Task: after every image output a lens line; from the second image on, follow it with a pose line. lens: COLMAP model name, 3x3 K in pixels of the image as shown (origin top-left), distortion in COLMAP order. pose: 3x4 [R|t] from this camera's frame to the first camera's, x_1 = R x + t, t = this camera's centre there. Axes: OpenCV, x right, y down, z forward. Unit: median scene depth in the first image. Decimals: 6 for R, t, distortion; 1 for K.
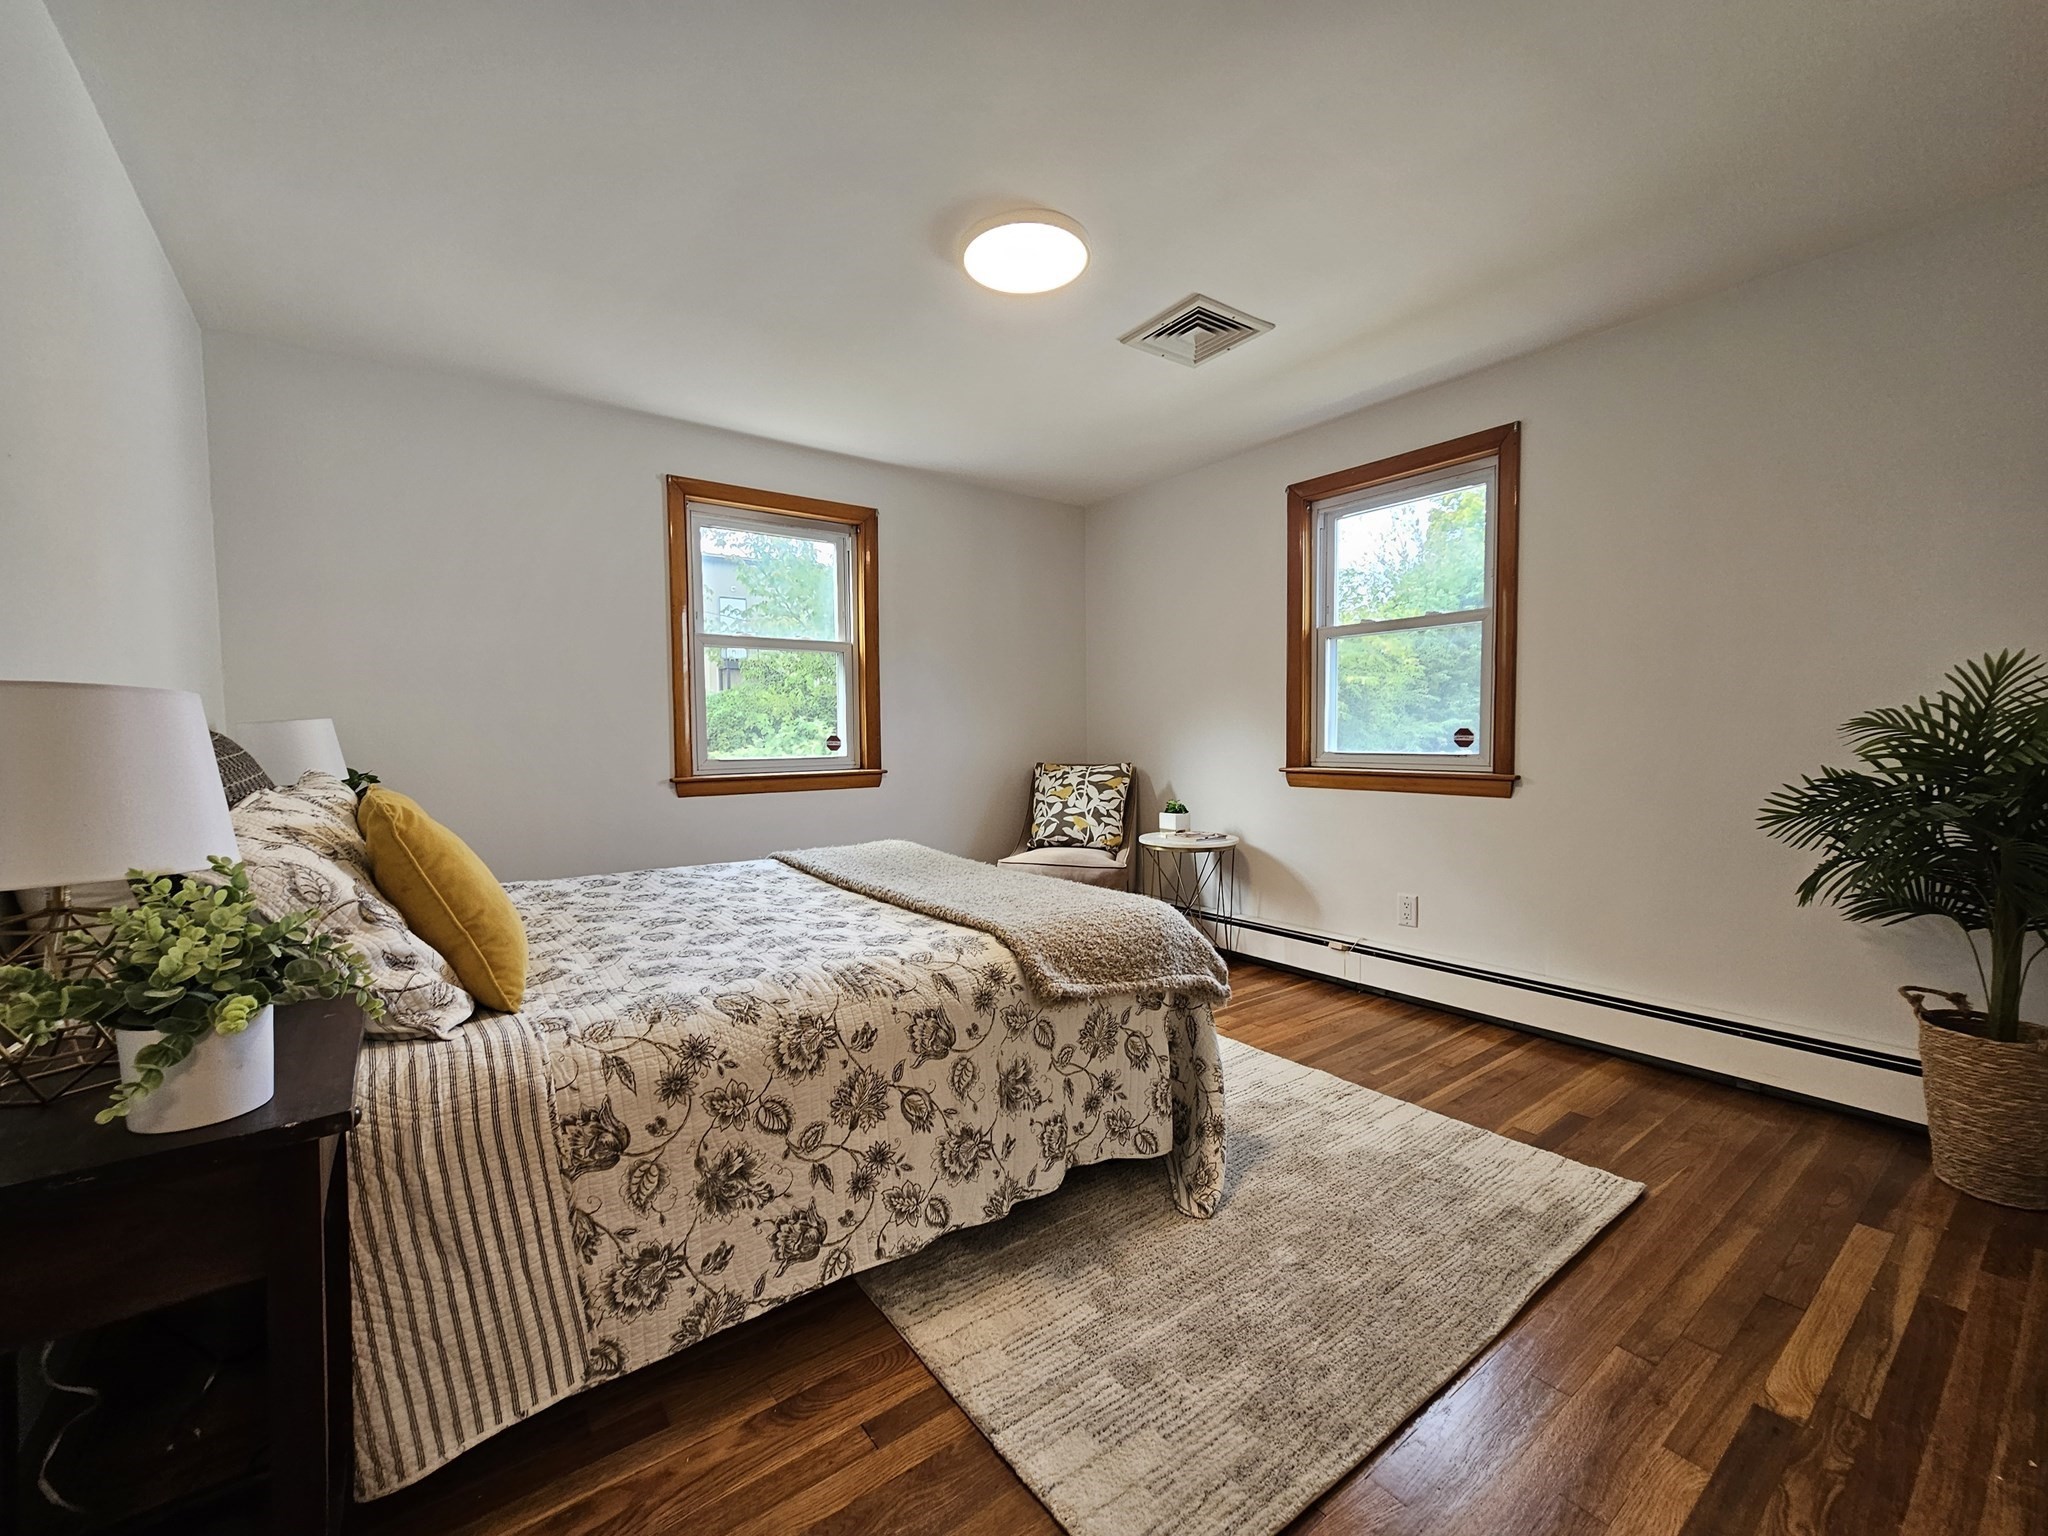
lens RADIAL K [[787.5, 0, 1024.0], [0, 787.5, 768.0], [0, 0, 1]] dist [0.016517, 0.000073]
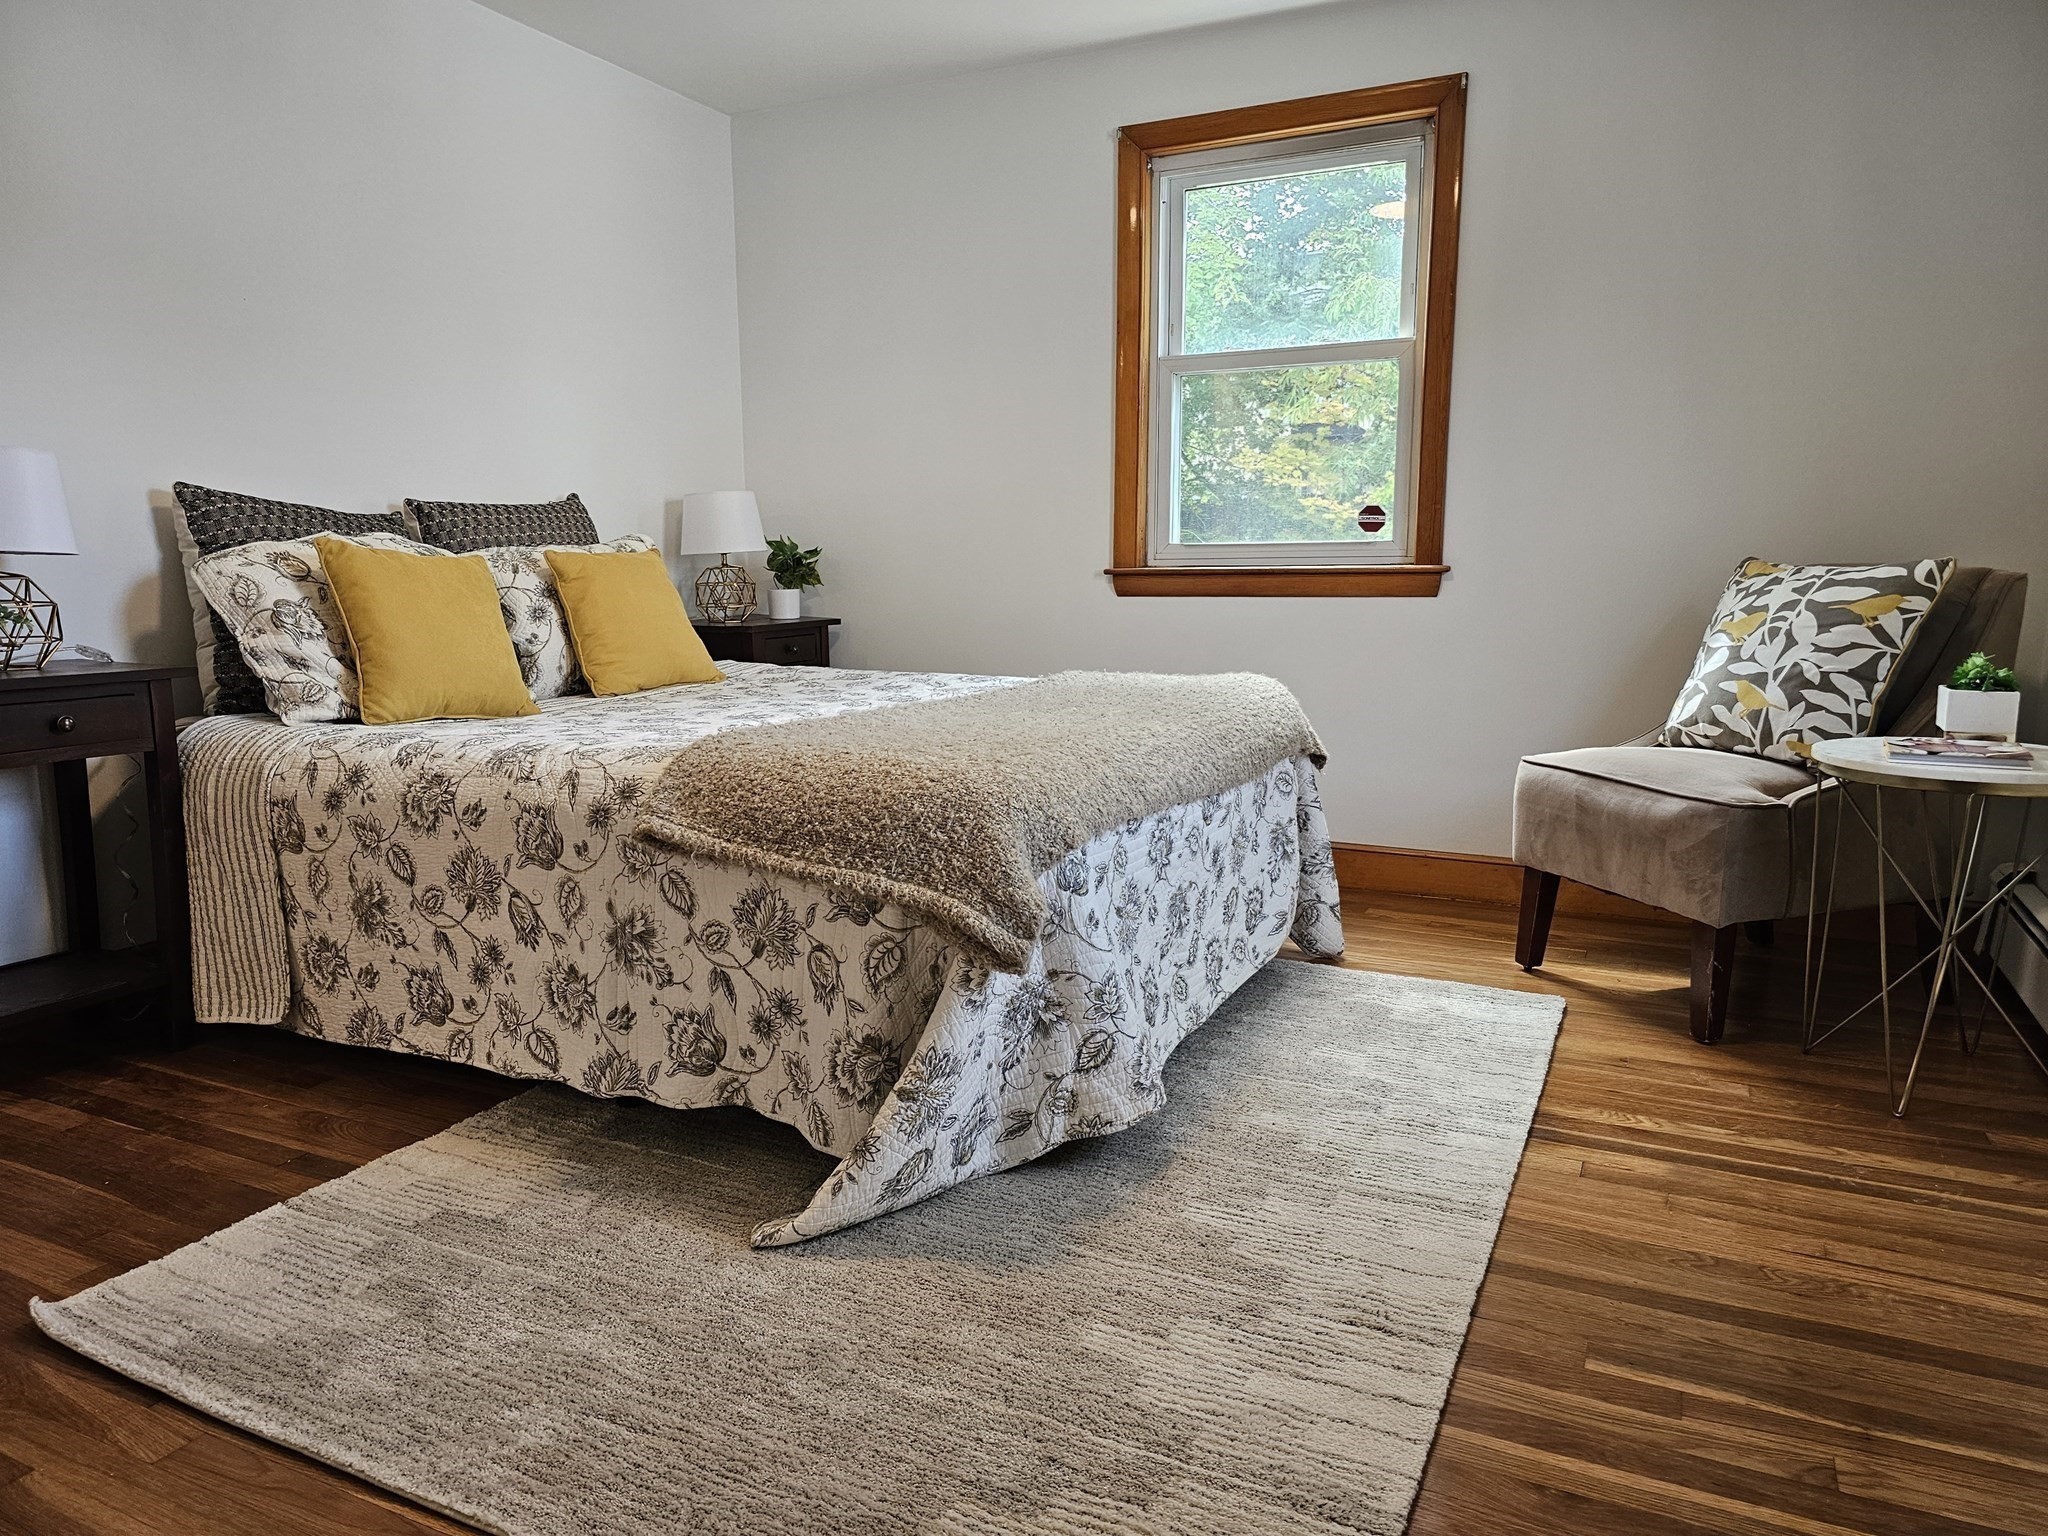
lens RADIAL K [[1386.7, 0, 1021.8], [0, 1386.7, 701.7], [0, 0, 1]] dist [0.064044, 0.000524]
pose [[0.492434, 0.102870, -0.864249, 1.379454], [-0.038977, 0.994601, 0.096176, 0.035582], [0.869477, -0.013674, 0.493785, 0.713317]]
